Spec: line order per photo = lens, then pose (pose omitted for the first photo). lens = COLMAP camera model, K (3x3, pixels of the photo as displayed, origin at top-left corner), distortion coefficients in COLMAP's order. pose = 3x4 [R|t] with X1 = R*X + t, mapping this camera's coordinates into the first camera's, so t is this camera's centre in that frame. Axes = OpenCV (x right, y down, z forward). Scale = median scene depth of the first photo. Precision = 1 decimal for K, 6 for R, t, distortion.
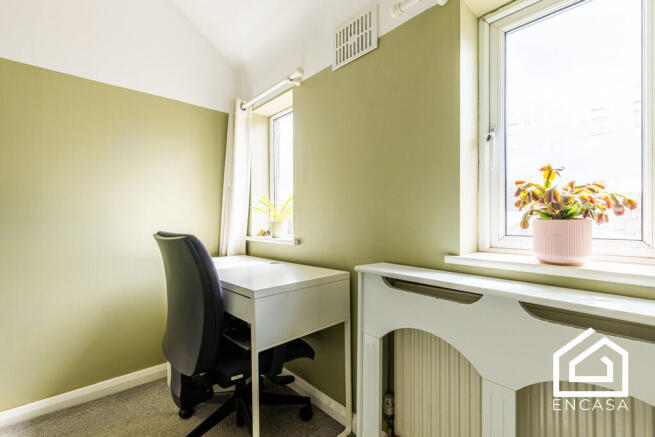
lens RADIAL K [[302.6, 0, 329.2], [0, 302.6, 217.6], [0, 0, 1]] dist [0.008047, -0.000915]
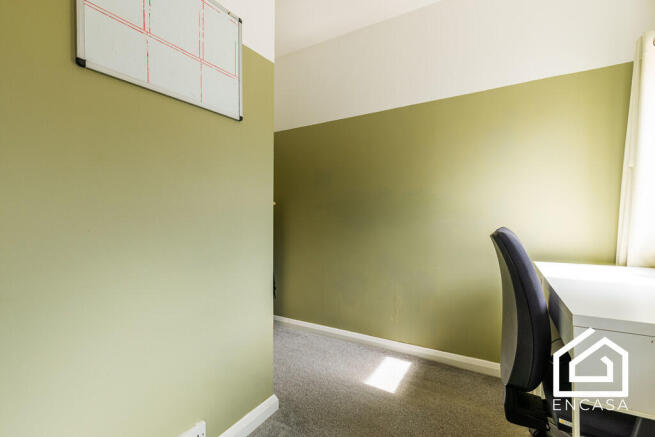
lens RADIAL K [[302.6, 0, 326.8], [0, 302.6, 217.7], [0, 0, 1]] dist [0.008047, -0.000915]
pose [[0.277826, 0.006367, -0.960610, 0.211535], [0.010715, 0.999895, 0.009726, 0.001049], [0.960572, -0.012995, 0.277729, 0.191722]]
